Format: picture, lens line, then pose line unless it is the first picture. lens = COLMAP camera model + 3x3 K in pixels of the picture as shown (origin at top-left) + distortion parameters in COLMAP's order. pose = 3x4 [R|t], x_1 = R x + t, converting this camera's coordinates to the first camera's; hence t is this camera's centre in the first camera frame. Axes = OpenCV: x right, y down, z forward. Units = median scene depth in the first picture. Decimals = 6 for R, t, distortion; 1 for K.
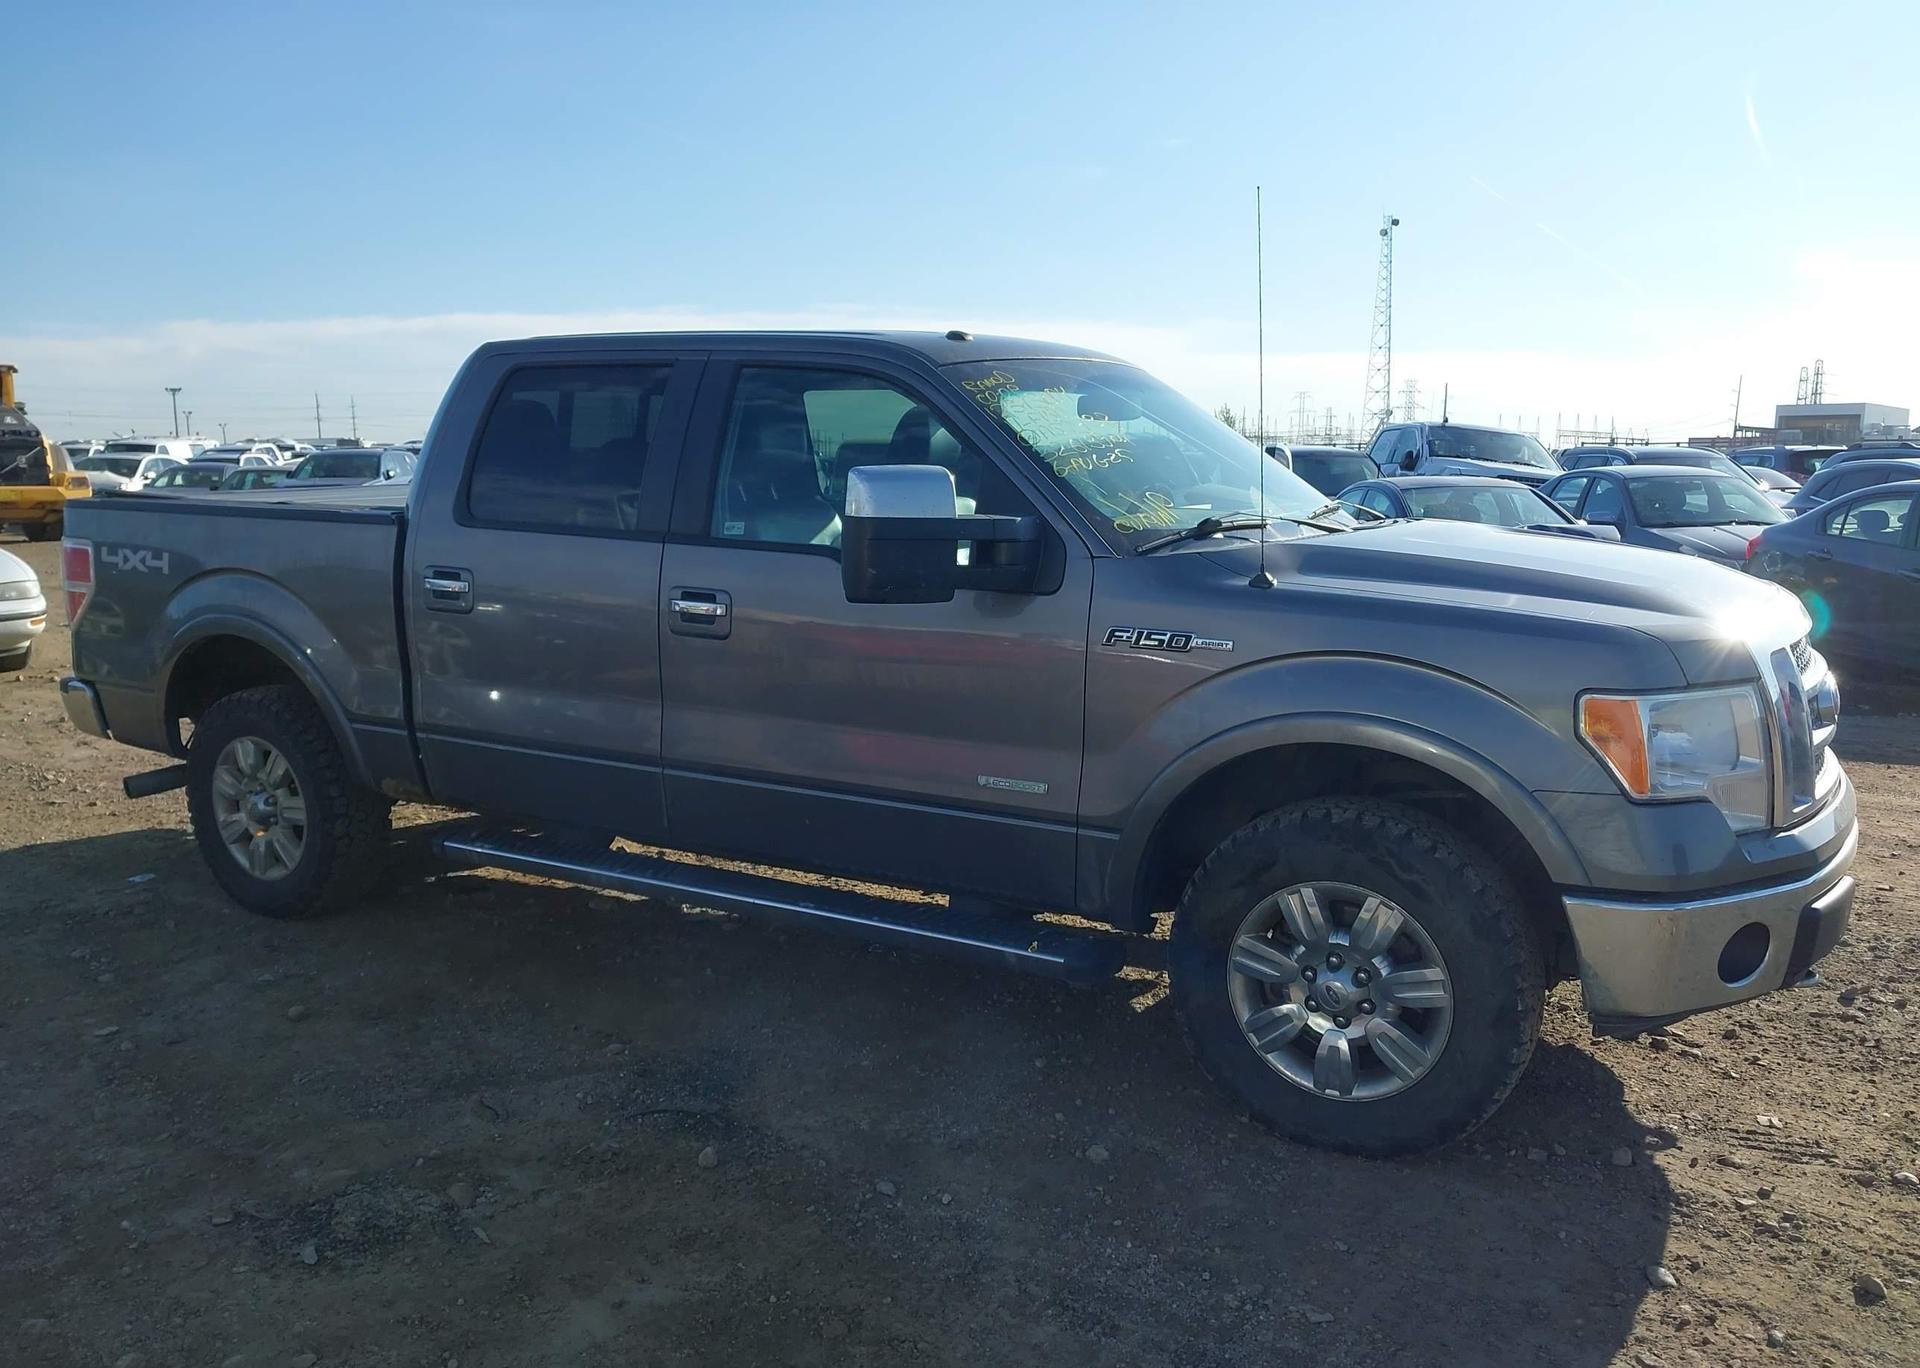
lens RADIAL K [[1531.4, 0, 960.0], [0, 1531.4, 684.0], [0, 0, 1]] dist [0.056723, -0.089105]
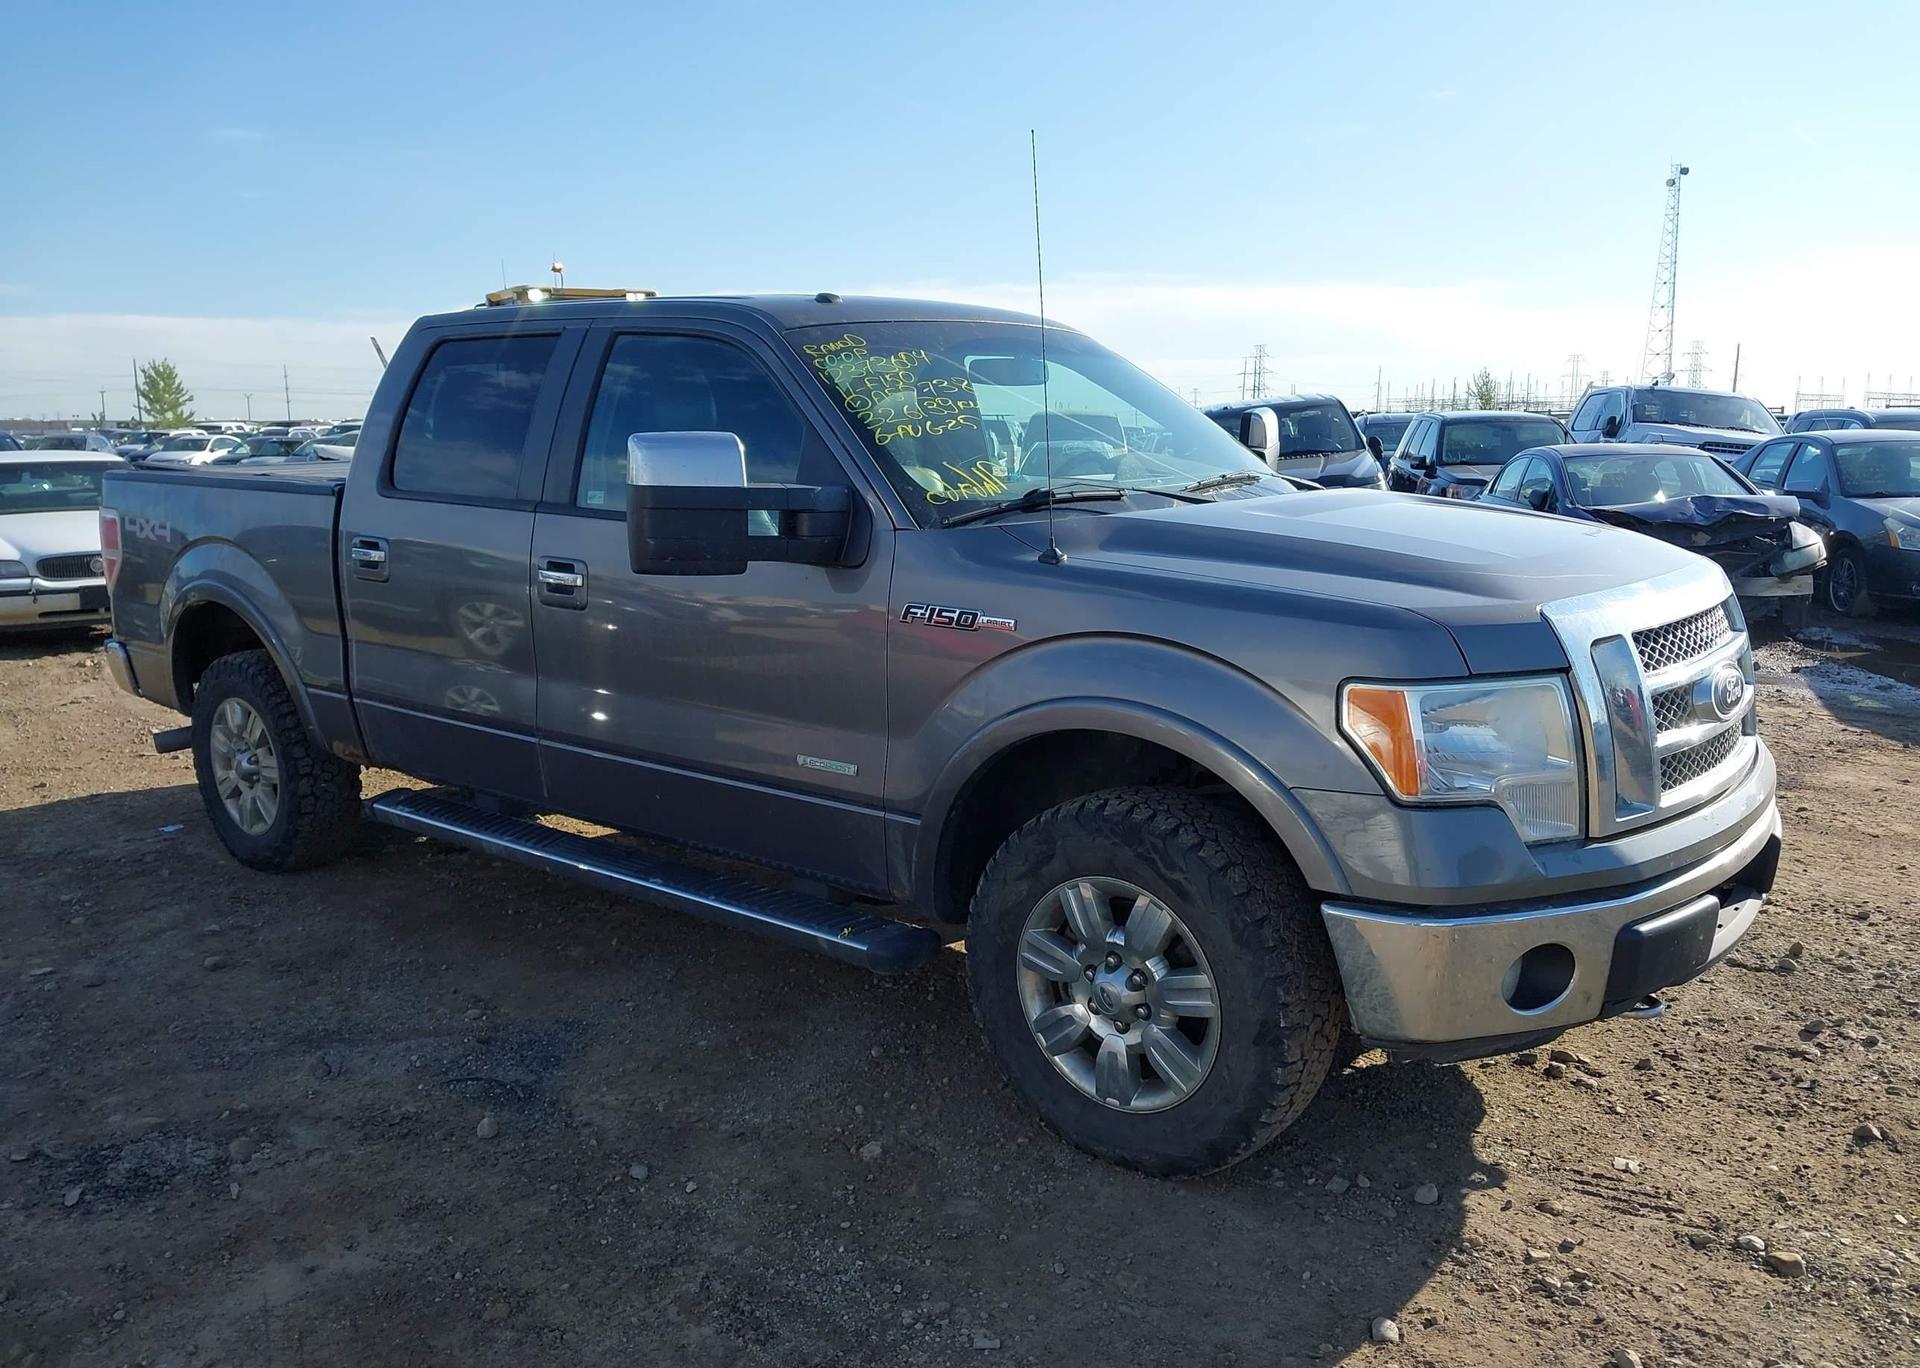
lens RADIAL K [[1531.4, 0, 960.0], [0, 1531.4, 684.0], [0, 0, 1]] dist [0.056723, -0.089105]
pose [[0.986998, 0.019467, -0.159551, 0.273124], [-0.016586, 0.999675, 0.019371, -0.005436], [0.159876, -0.016473, 0.987000, 0.060903]]
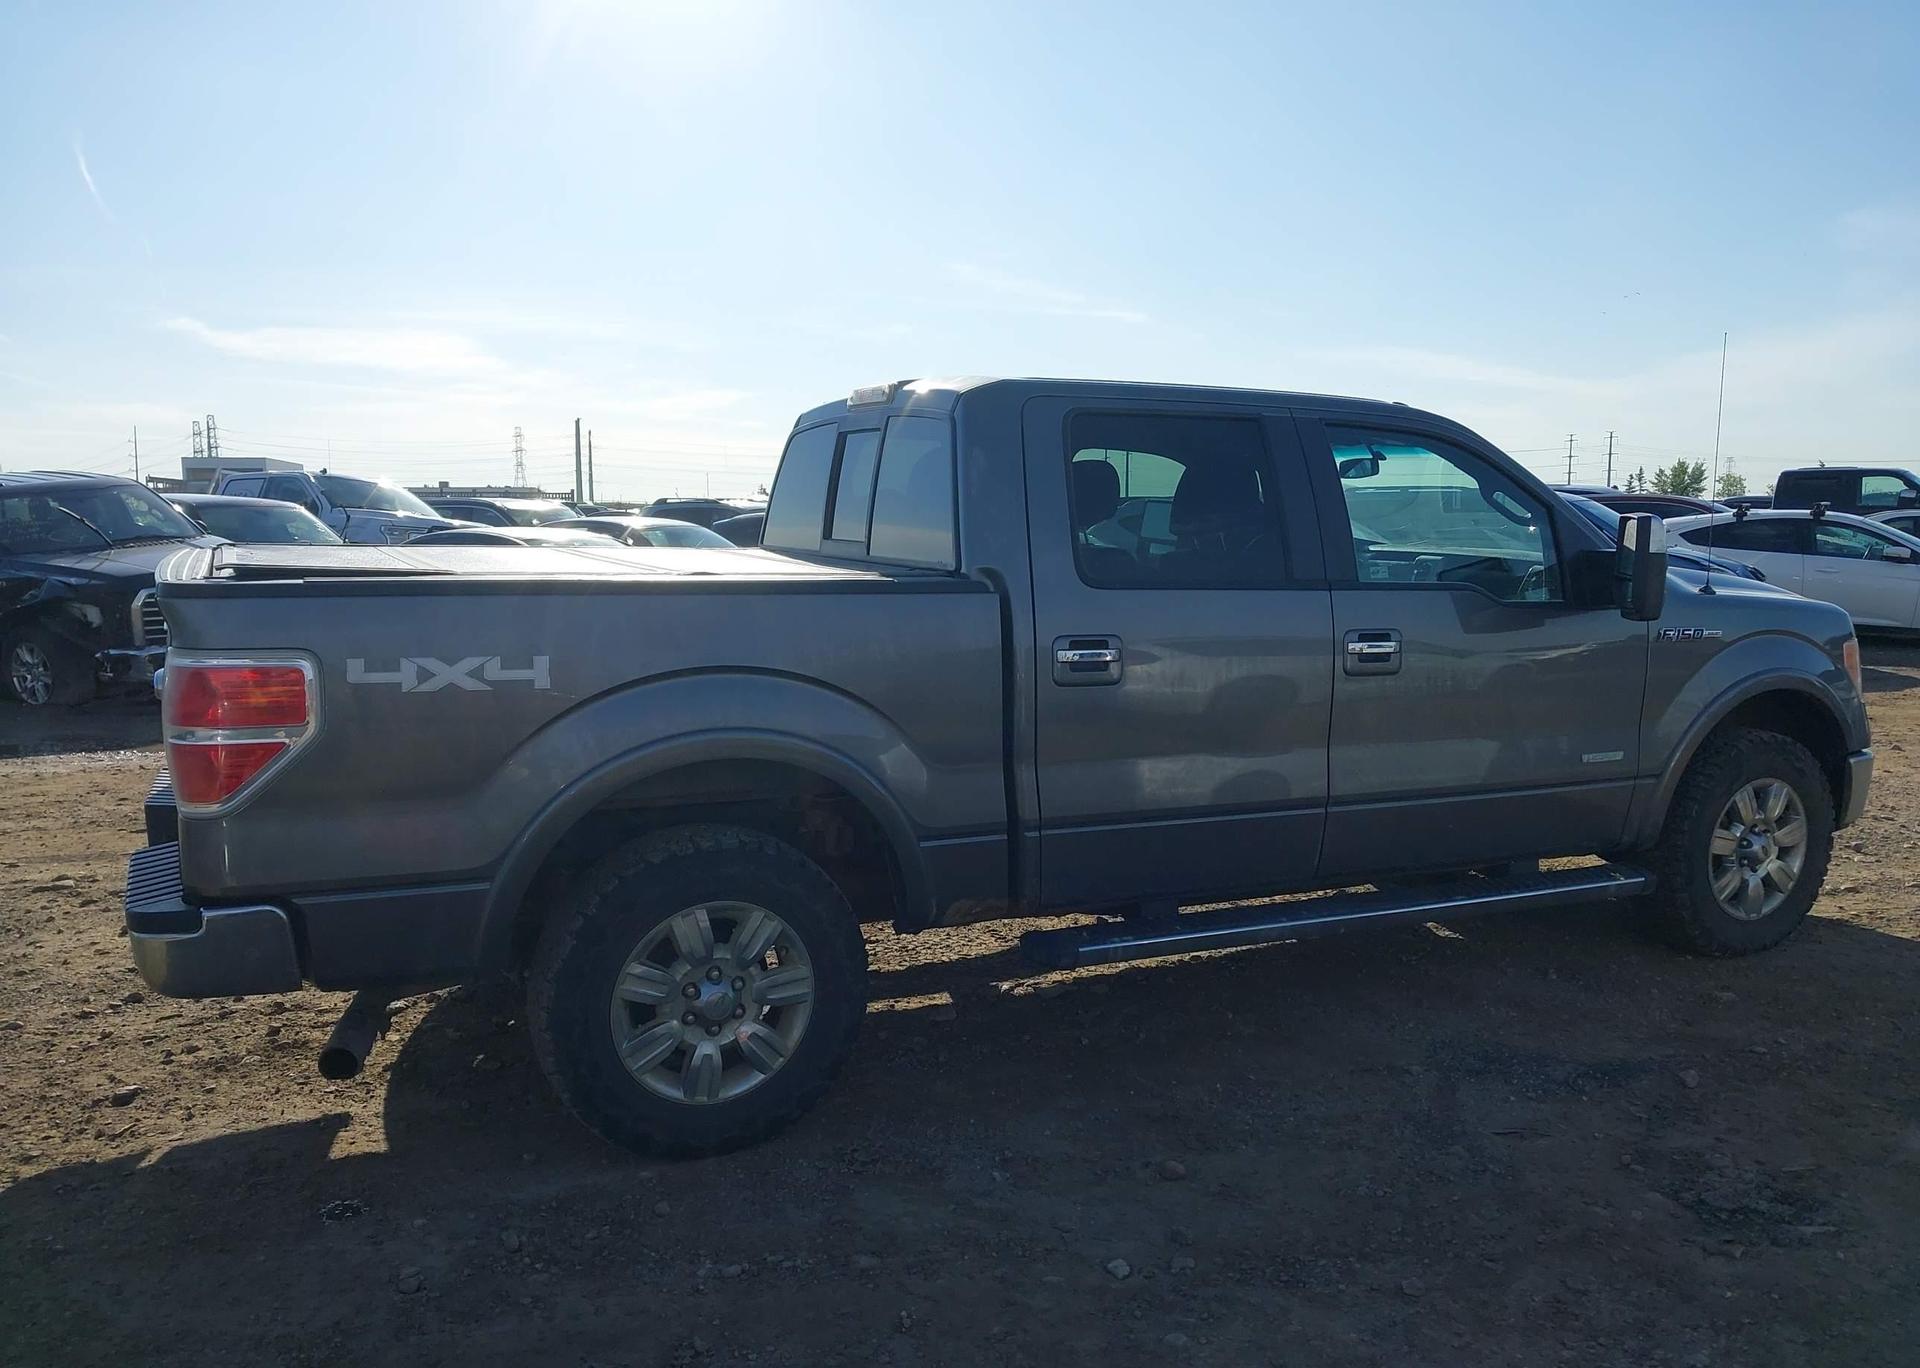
lens RADIAL K [[1523.6, 0, 960.0], [0, 1523.6, 684.0], [0, 0, 1]] dist [0.057633, -0.105719]
pose [[0.561142, -0.094236, 0.822338, -1.355289], [0.120232, 0.992241, 0.031663, -0.103873], [-0.818941, 0.081103, 0.568118, 0.704192]]
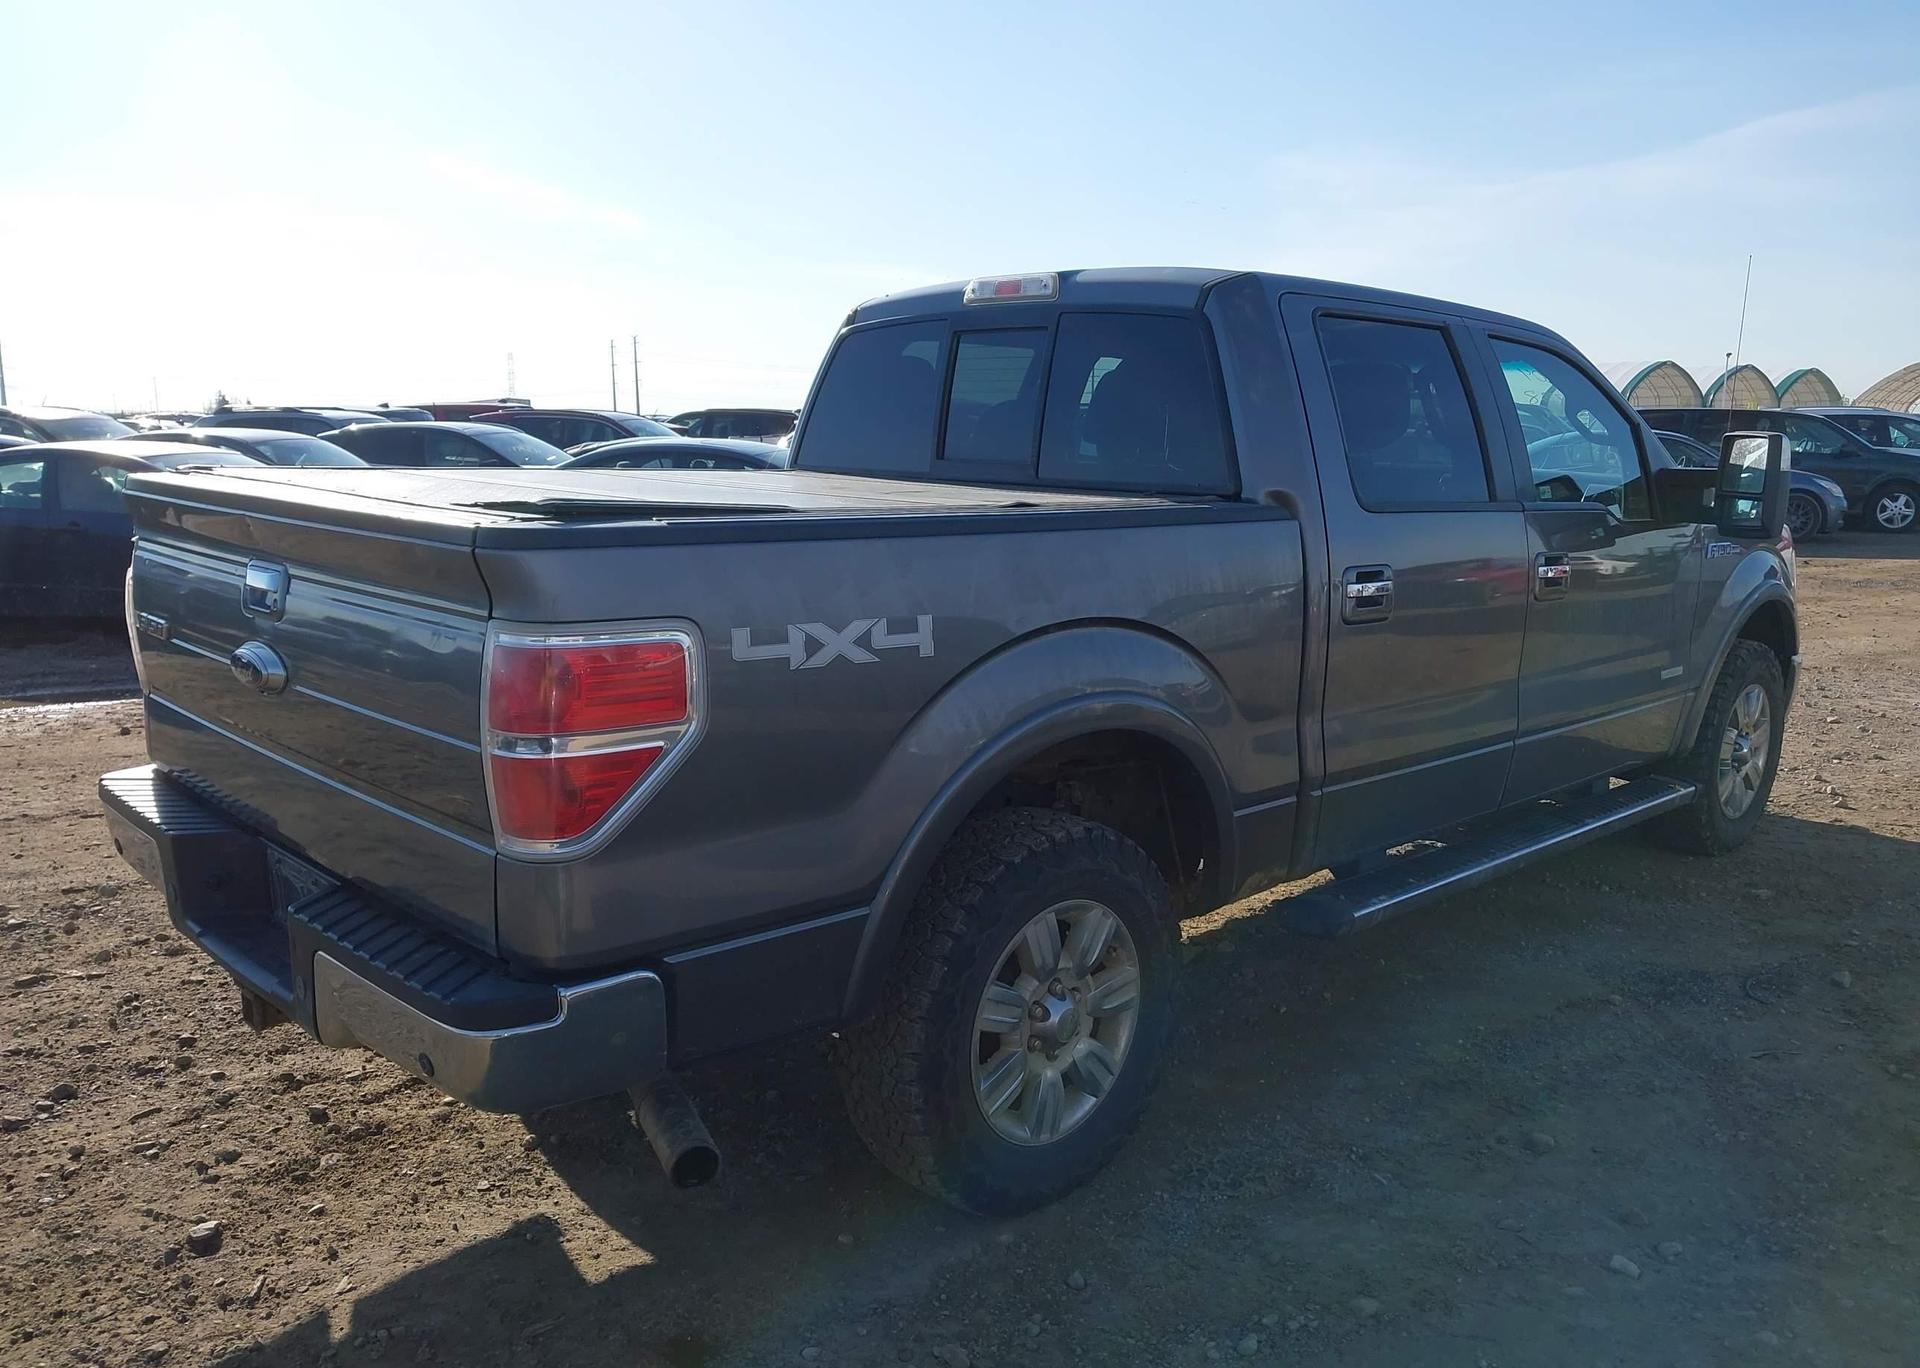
lens RADIAL K [[1548.6, 0, 957.2], [0, 1548.6, 663.1], [0, 0, 1]] dist [0.054948, -0.095121]
pose [[0.268612, -0.147437, 0.951898, -1.435329], [0.134983, 0.984227, 0.114354, -0.181196], [-0.953744, 0.097773, 0.284277, 1.212445]]
